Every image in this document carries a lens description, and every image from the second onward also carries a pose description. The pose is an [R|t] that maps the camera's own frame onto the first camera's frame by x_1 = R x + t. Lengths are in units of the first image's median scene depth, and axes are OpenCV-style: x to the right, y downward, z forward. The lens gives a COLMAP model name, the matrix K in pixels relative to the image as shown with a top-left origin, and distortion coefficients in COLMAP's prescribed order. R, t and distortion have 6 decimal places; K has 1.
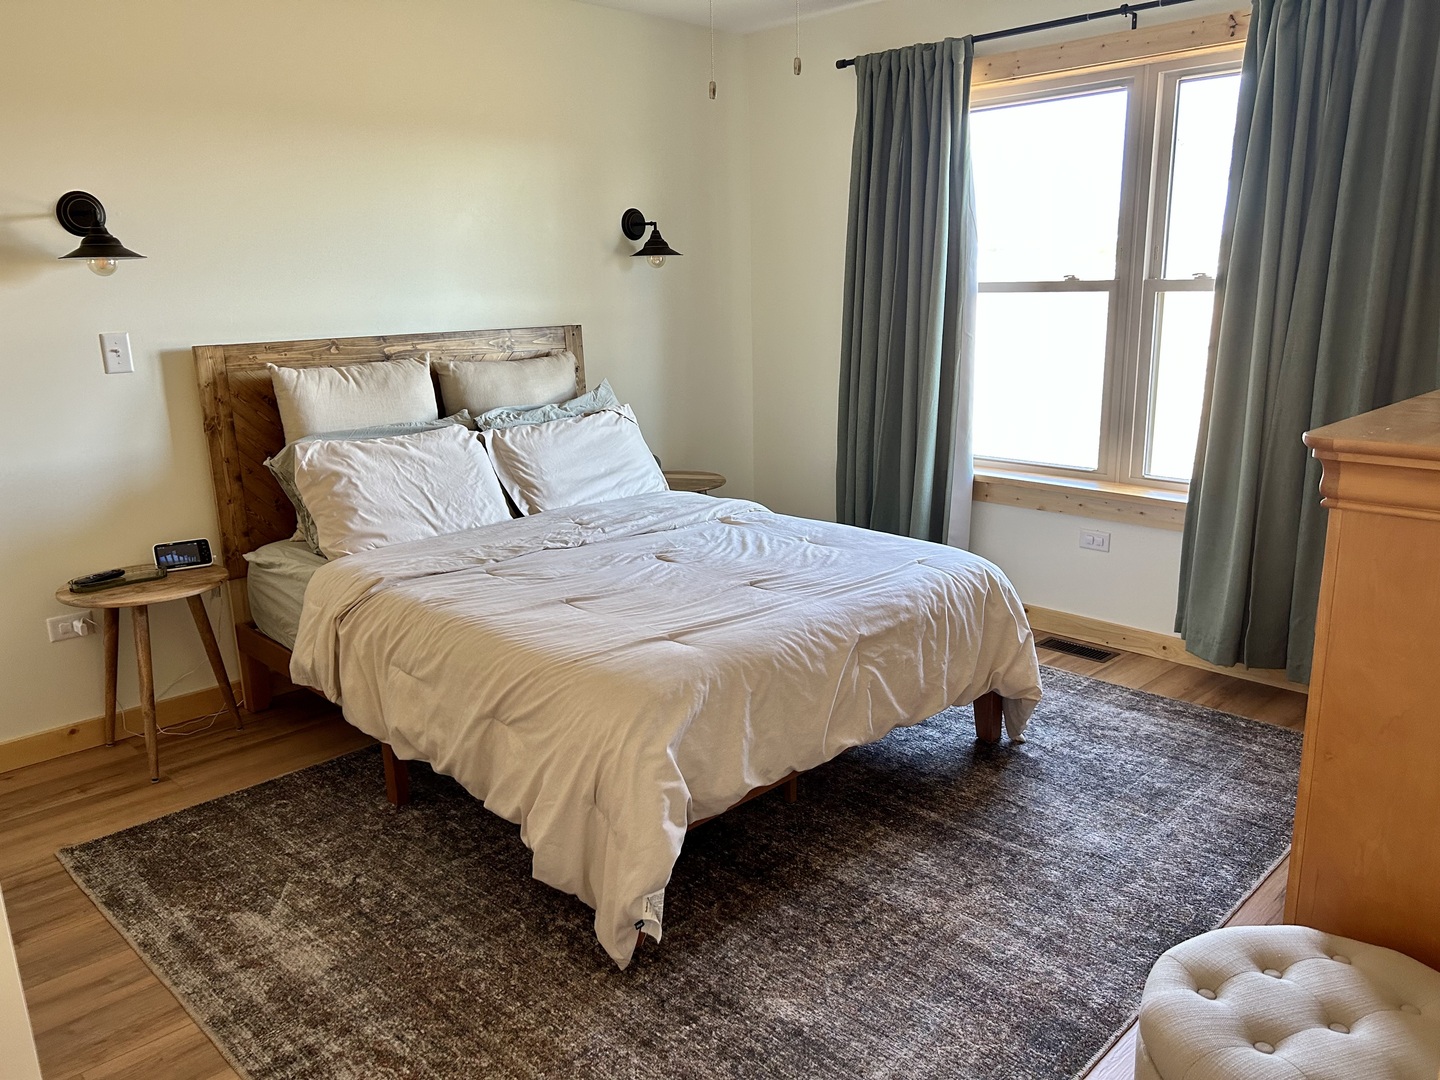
lens RADIAL K [[1078.5, 0, 720.0], [0, 1078.5, 540.0], [0, 0, 1]] dist [0.064165, -0.062806]
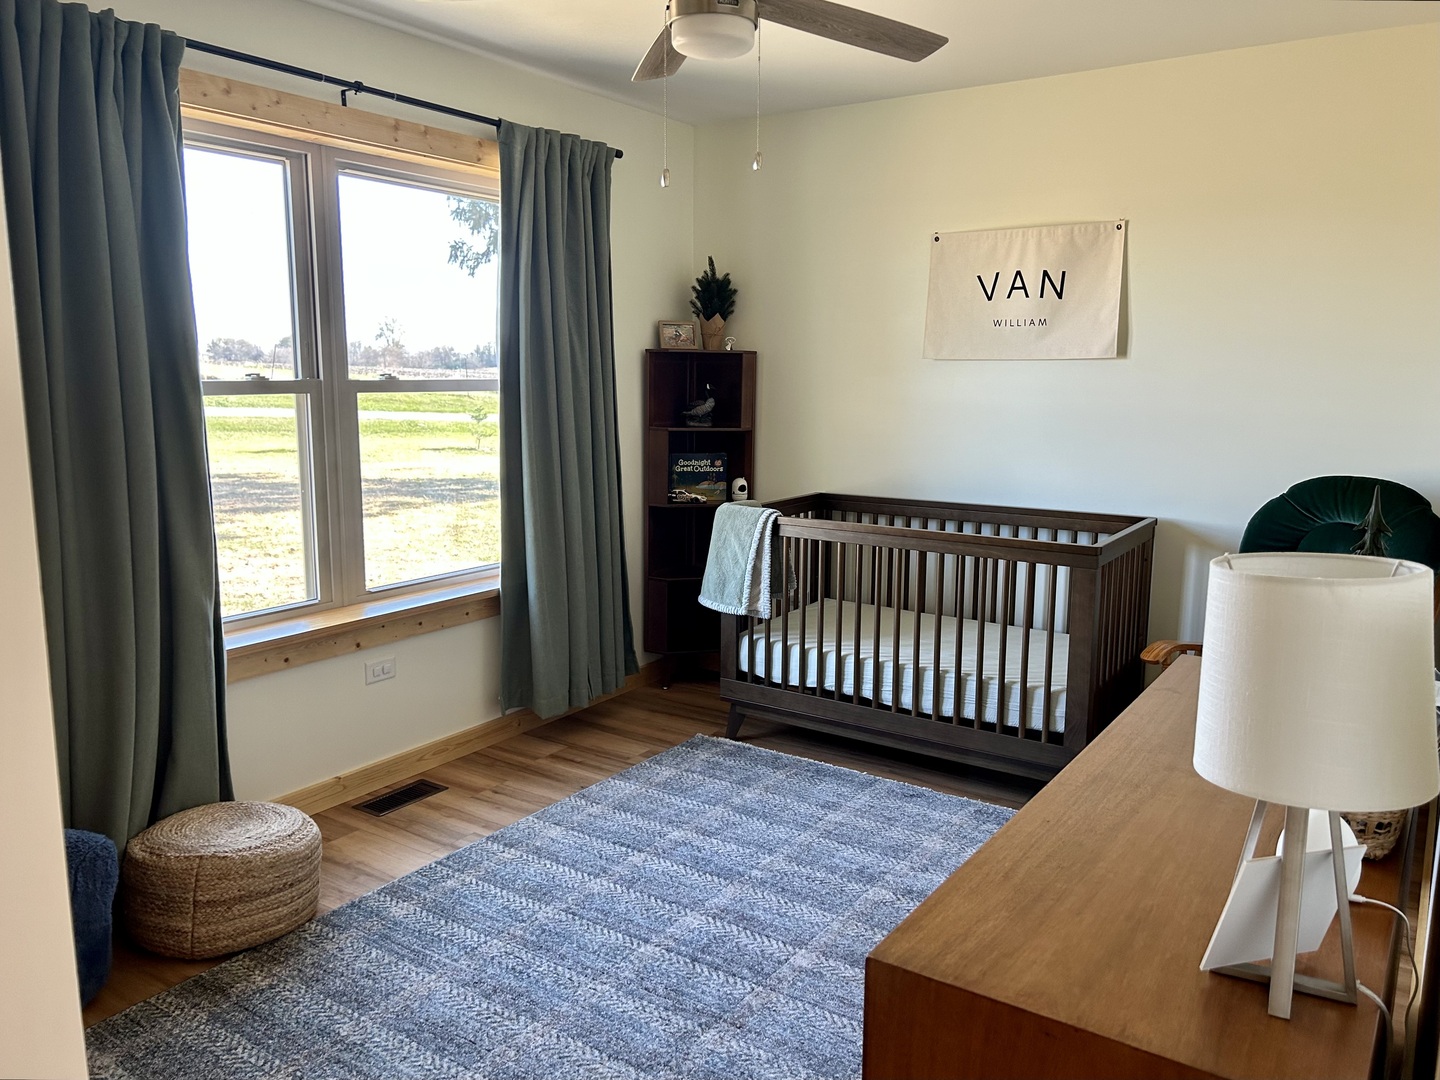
lens RADIAL K [[1078.5, 0, 720.0], [0, 1078.5, 540.0], [0, 0, 1]] dist [0.064165, -0.062806]
pose [[-0.201349, -0.140528, 0.969387, -0.552100], [0.238343, 0.952882, 0.187641, -0.200851], [-0.950080, 0.268828, -0.158368, 0.854814]]
